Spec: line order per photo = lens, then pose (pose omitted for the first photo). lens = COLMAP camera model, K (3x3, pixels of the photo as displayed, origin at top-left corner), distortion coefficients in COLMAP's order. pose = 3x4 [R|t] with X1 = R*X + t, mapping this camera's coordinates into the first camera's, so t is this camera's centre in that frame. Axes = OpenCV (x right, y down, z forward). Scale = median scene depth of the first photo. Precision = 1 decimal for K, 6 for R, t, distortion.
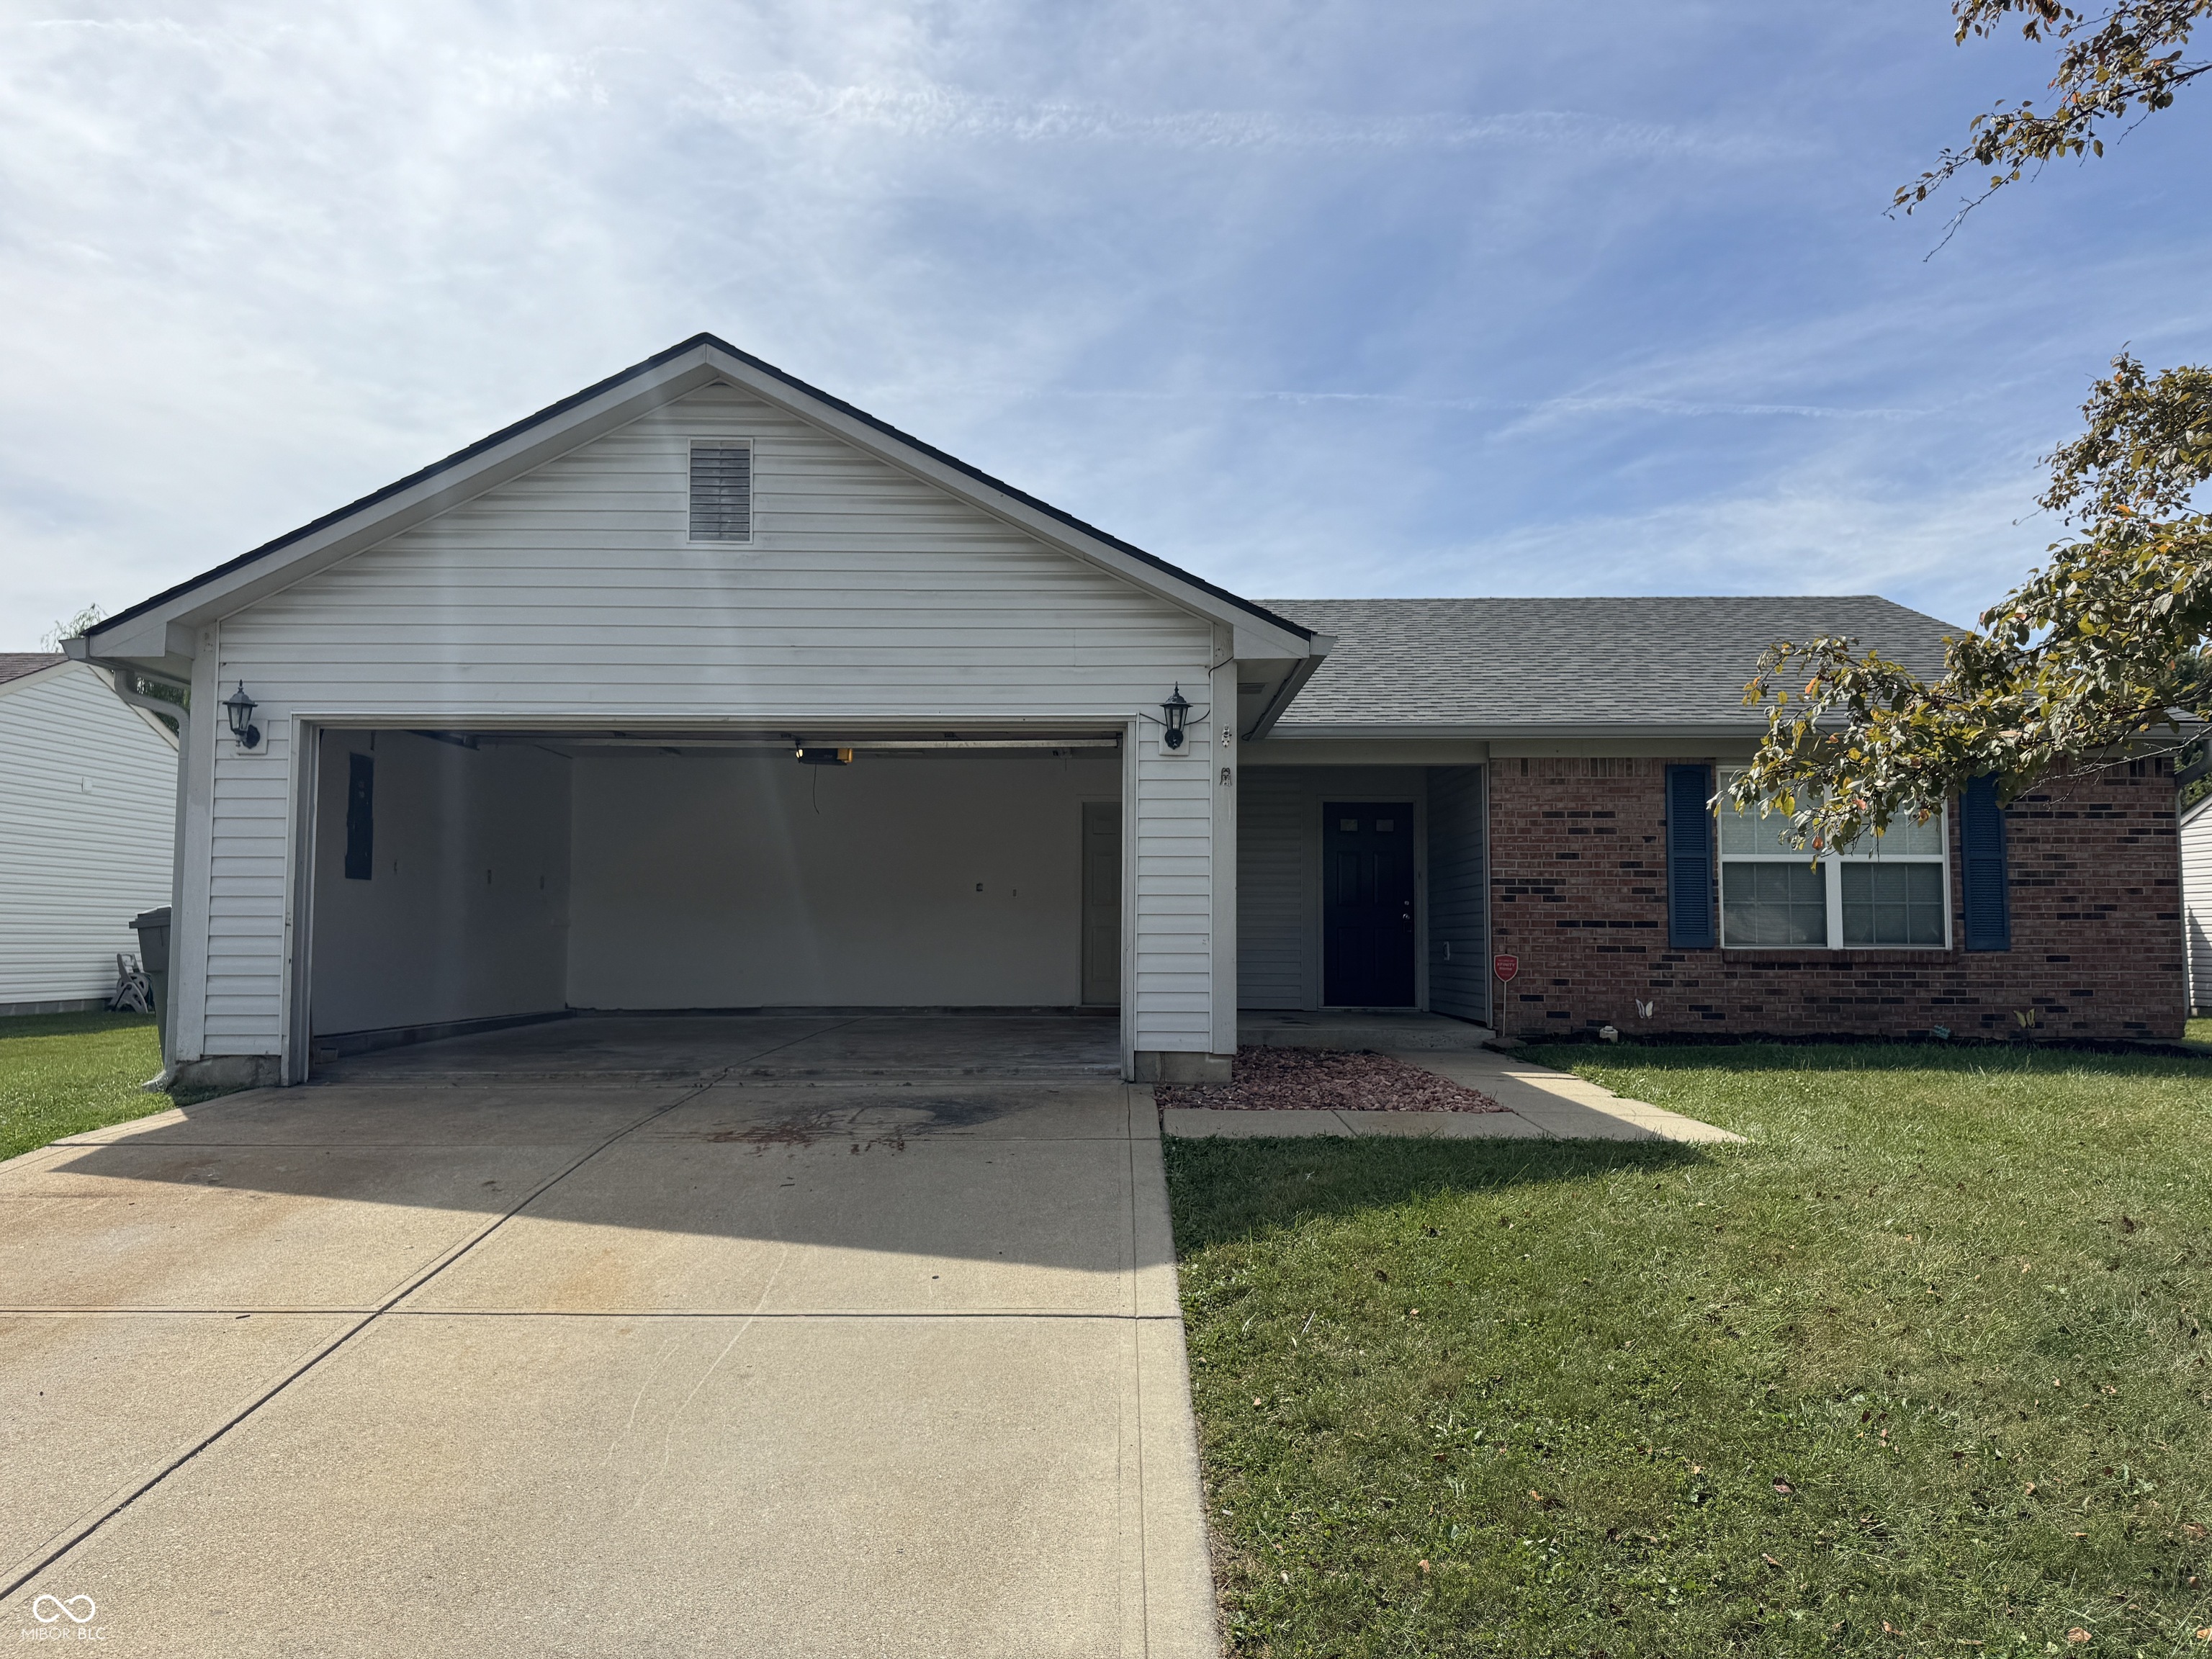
lens RADIAL K [[1552.2, 0, 1106.0], [0, 1552.2, 829.5], [0, 0, 1]] dist [0.042096, -0.000260]
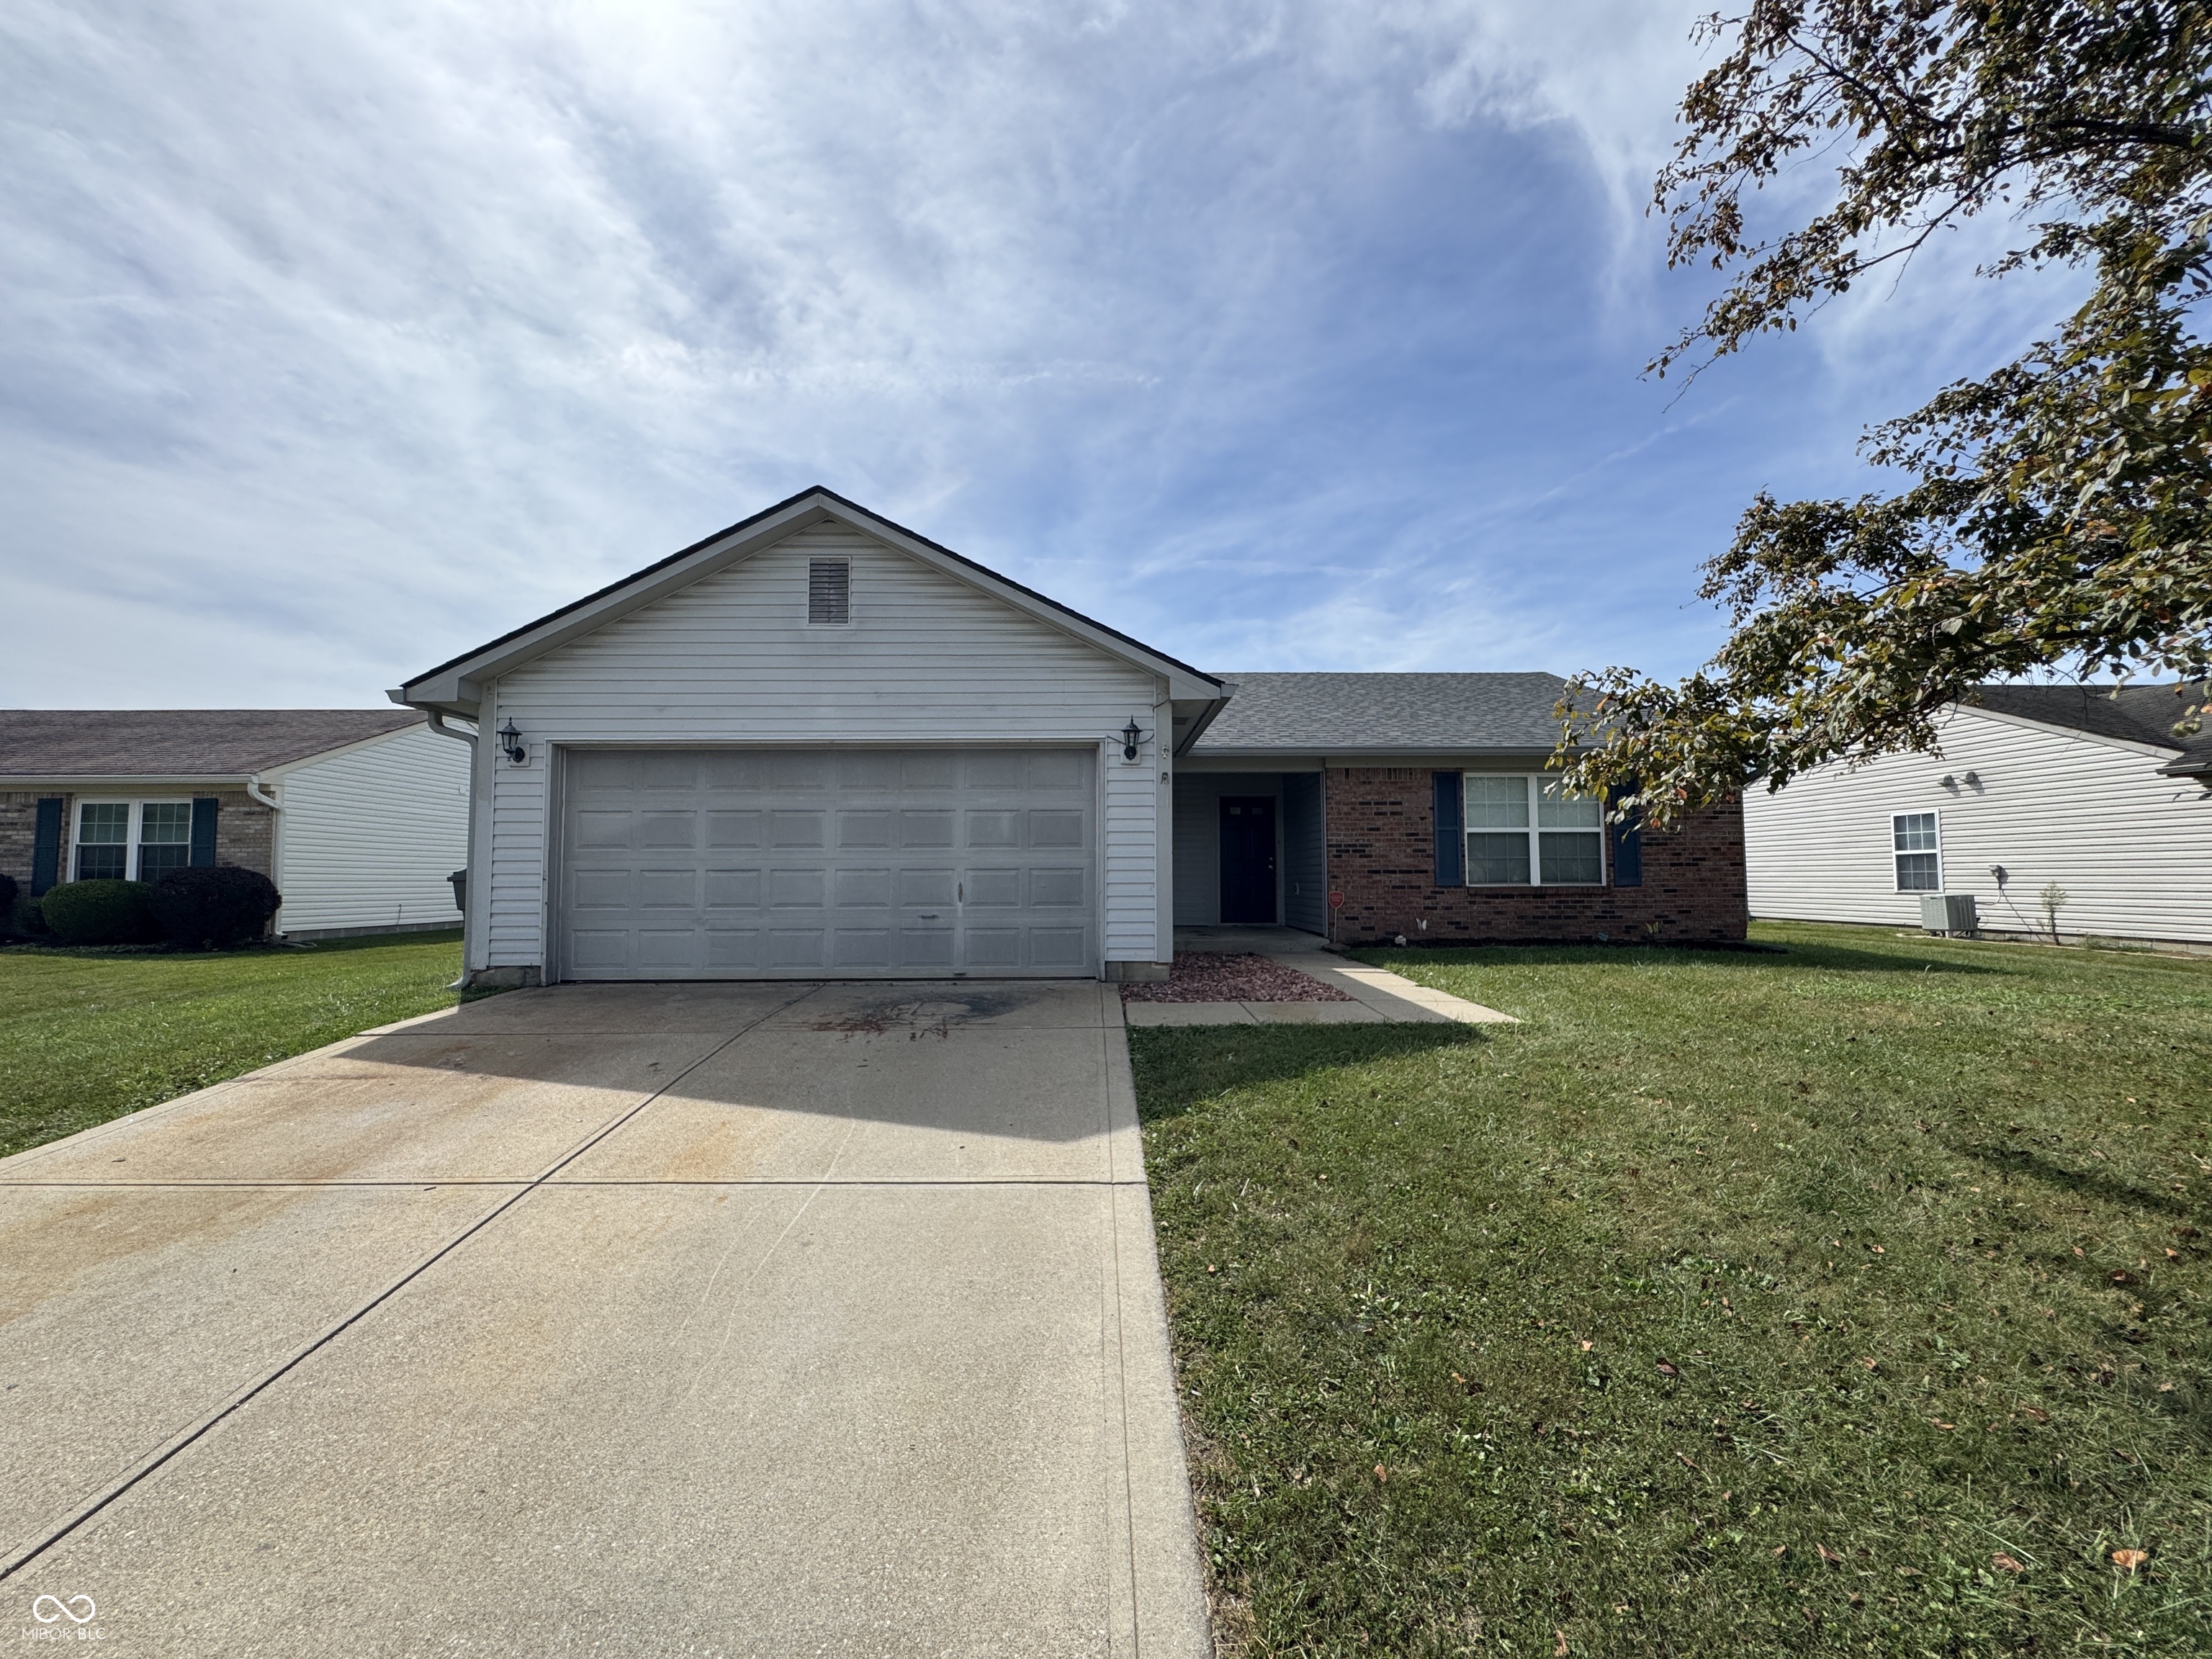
lens RADIAL K [[885.0, 0, 1104.8], [0, 885.0, 830.5], [0, 0, 1]] dist [-0.004068, 0.000397]
pose [[0.999704, -0.004928, 0.023835, -0.002343], [0.004494, 0.999824, 0.018230, 0.000697], [-0.023920, -0.018117, 0.999550, 0.170012]]
